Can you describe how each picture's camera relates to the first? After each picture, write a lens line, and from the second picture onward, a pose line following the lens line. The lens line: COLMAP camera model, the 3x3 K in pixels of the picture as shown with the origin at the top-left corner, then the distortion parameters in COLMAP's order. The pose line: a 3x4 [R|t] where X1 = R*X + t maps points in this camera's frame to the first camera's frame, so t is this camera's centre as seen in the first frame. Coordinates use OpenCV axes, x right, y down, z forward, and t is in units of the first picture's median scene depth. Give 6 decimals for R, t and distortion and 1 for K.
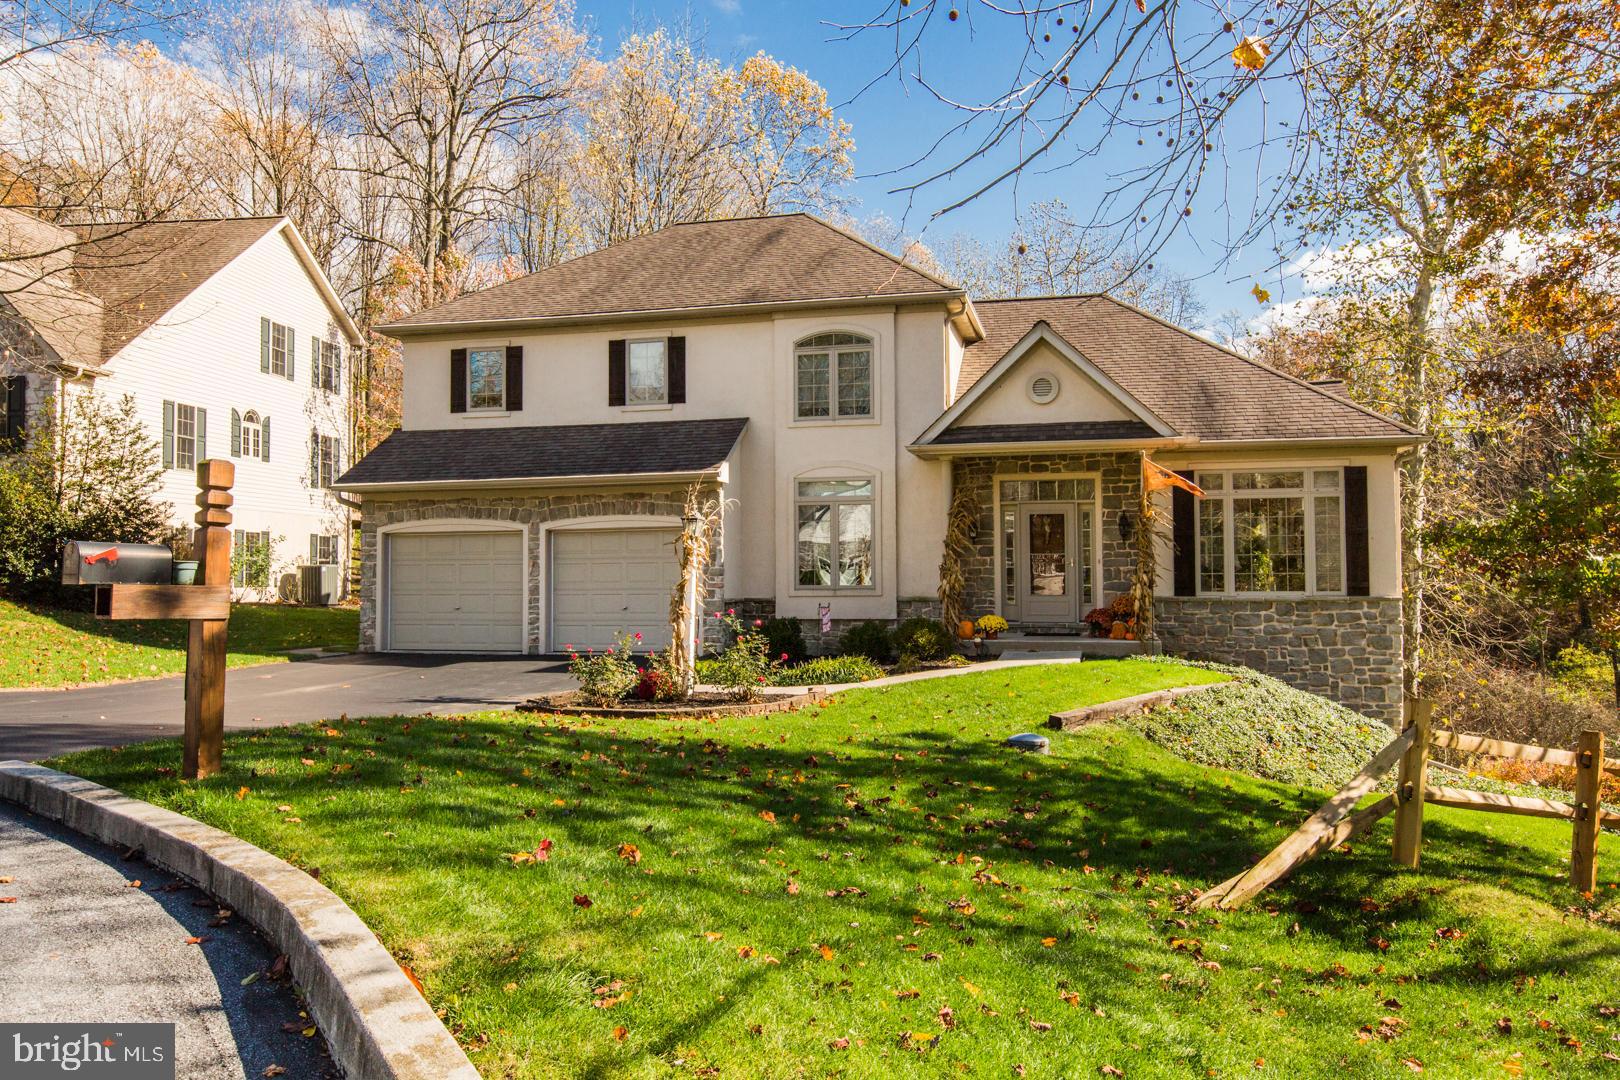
lens RADIAL K [[1222.5, 0, 817.6], [0, 1222.5, 526.5], [0, 0, 1]] dist [0.012761, 0.001218]
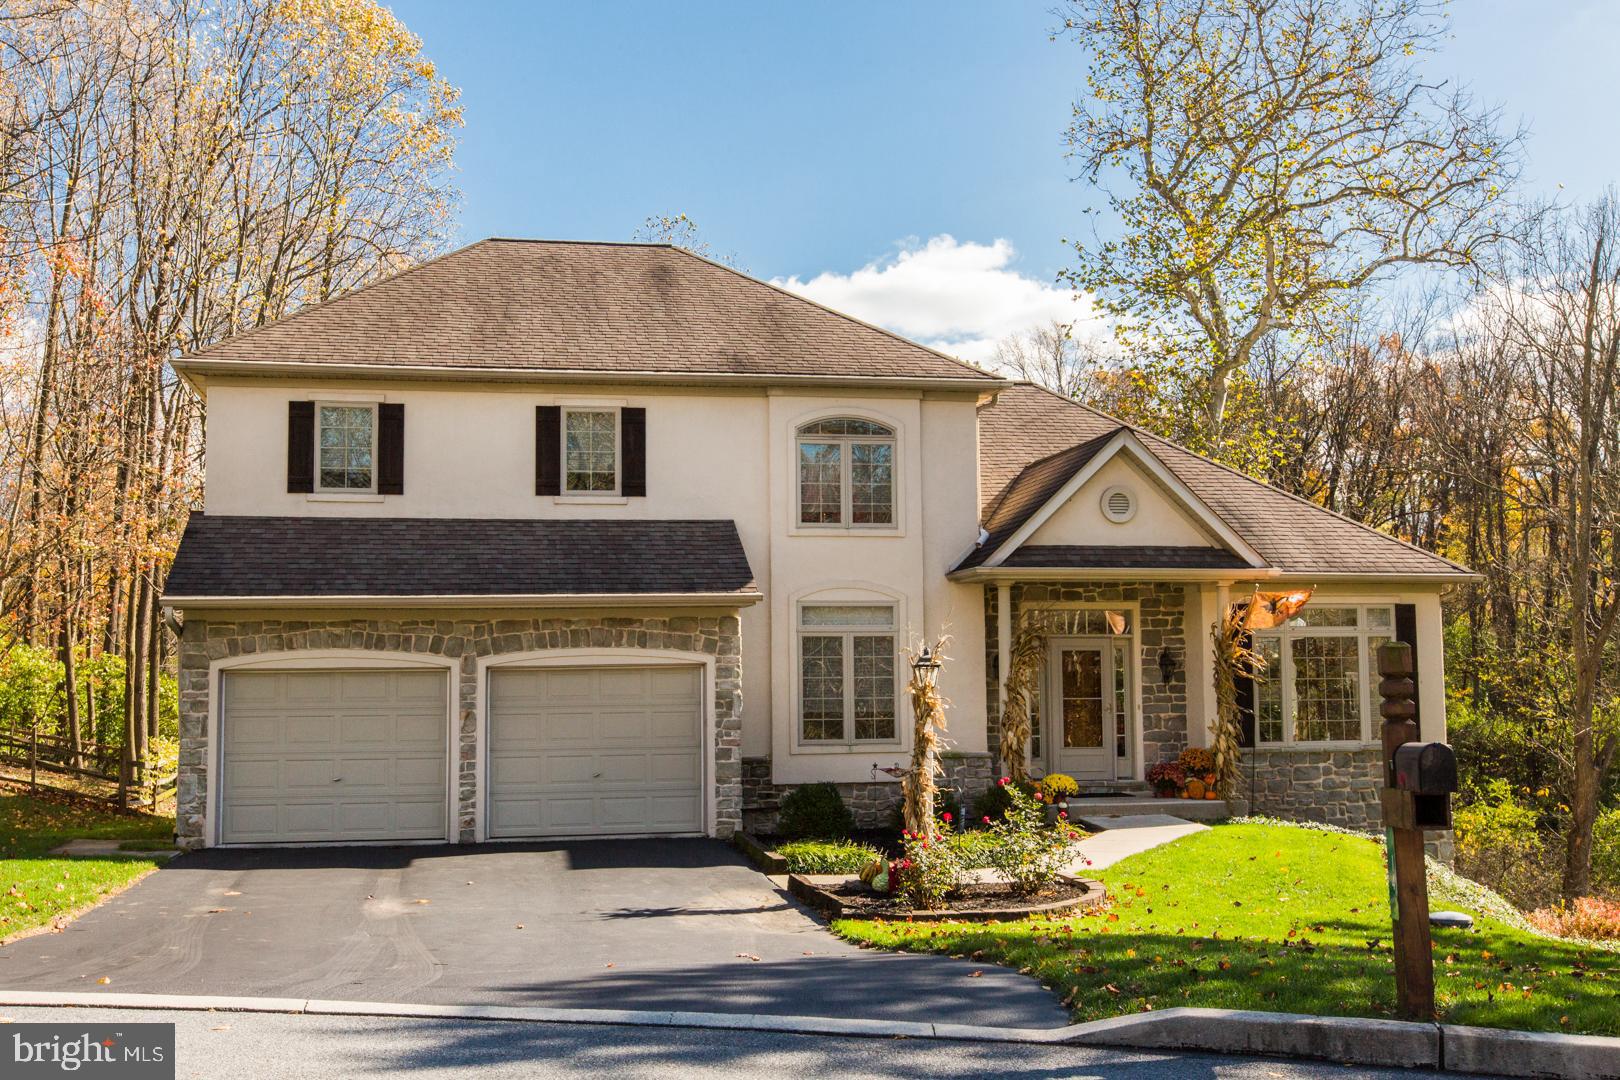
lens RADIAL K [[1695.1, 0, 795.9], [0, 1695.1, 546.2], [0, 0, 1]] dist [0.003311, 0.000000]
pose [[0.909282, 0.033870, 0.414800, -0.472348], [-0.012228, 0.998427, -0.054720, -0.015630], [-0.416000, 0.044683, 0.908266, 0.021598]]
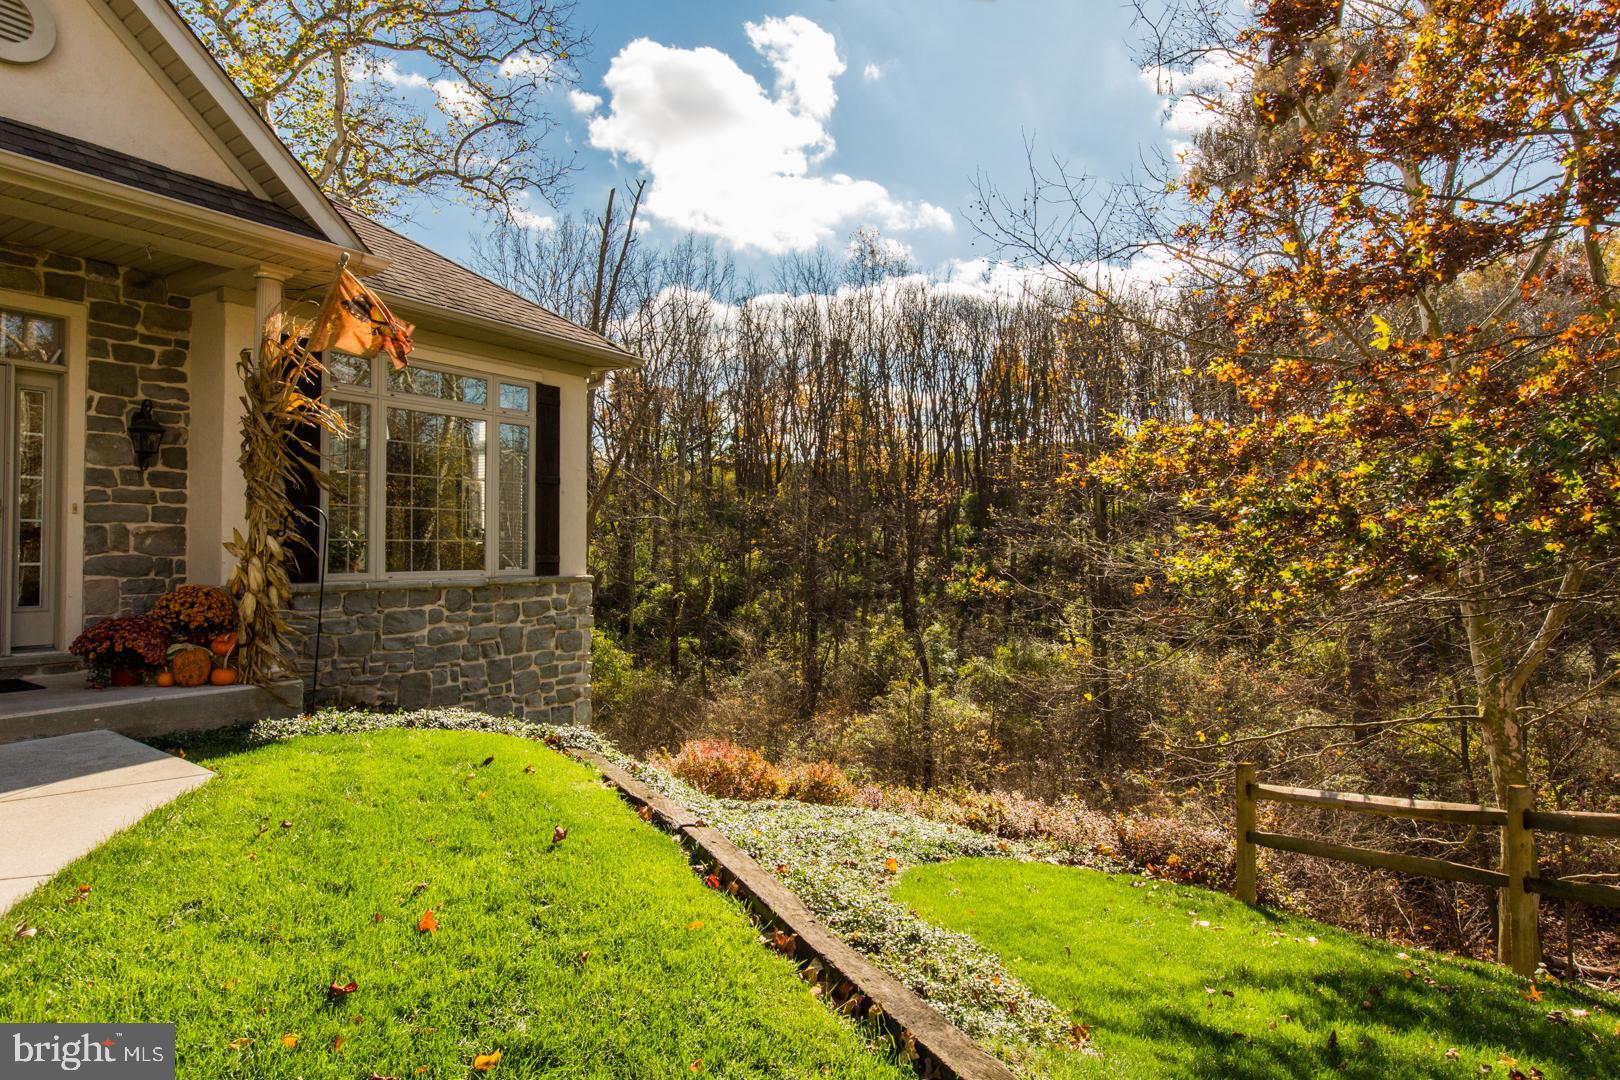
lens RADIAL K [[909.8, 0, 800.4], [0, 909.8, 531.9], [0, 0, 1]] dist [0.002760, -0.001690]
pose [[0.359681, 0.027186, 0.932679, 0.019649], [-0.032209, 0.999341, -0.016709, 0.033321], [-0.932519, -0.024031, 0.360320, 0.629817]]
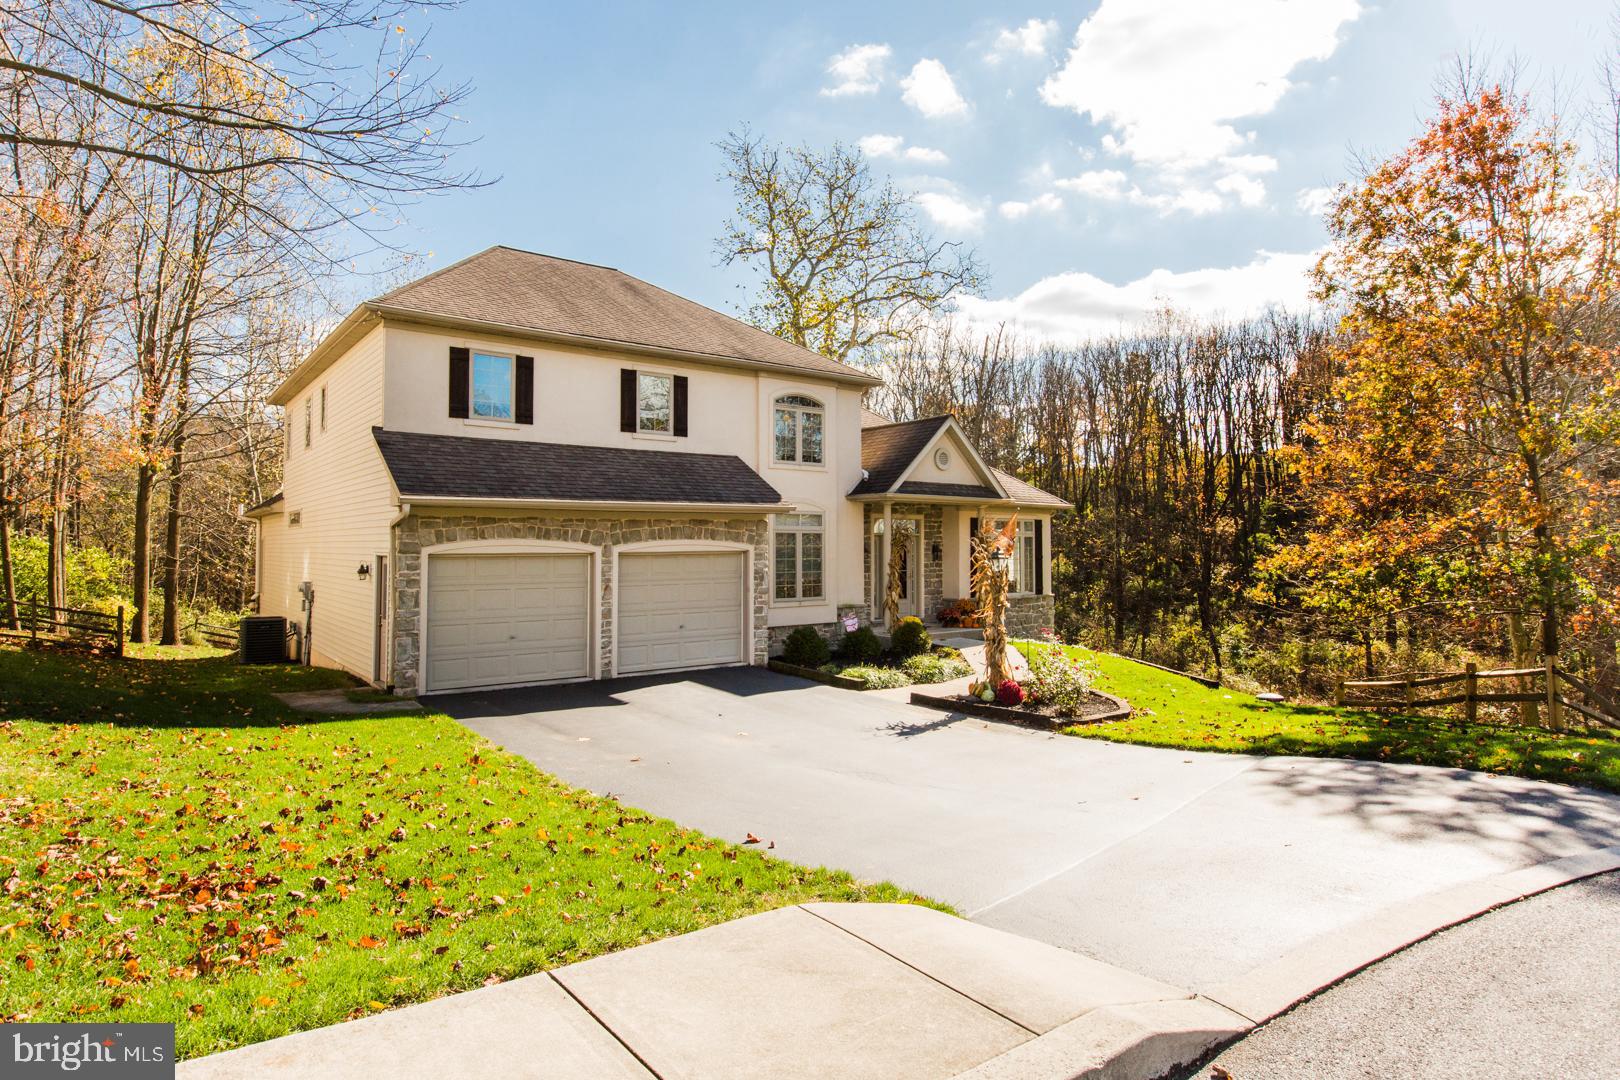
lens RADIAL K [[916.5, 0, 818.8], [0, 916.5, 511.6], [0, 0, 1]] dist [-0.004584, 0.000450]
pose [[0.609790, 0.038780, 0.791613, -0.718444], [-0.028863, 0.999226, -0.026717, -0.015392], [-0.792037, -0.006557, 0.610438, 0.414422]]
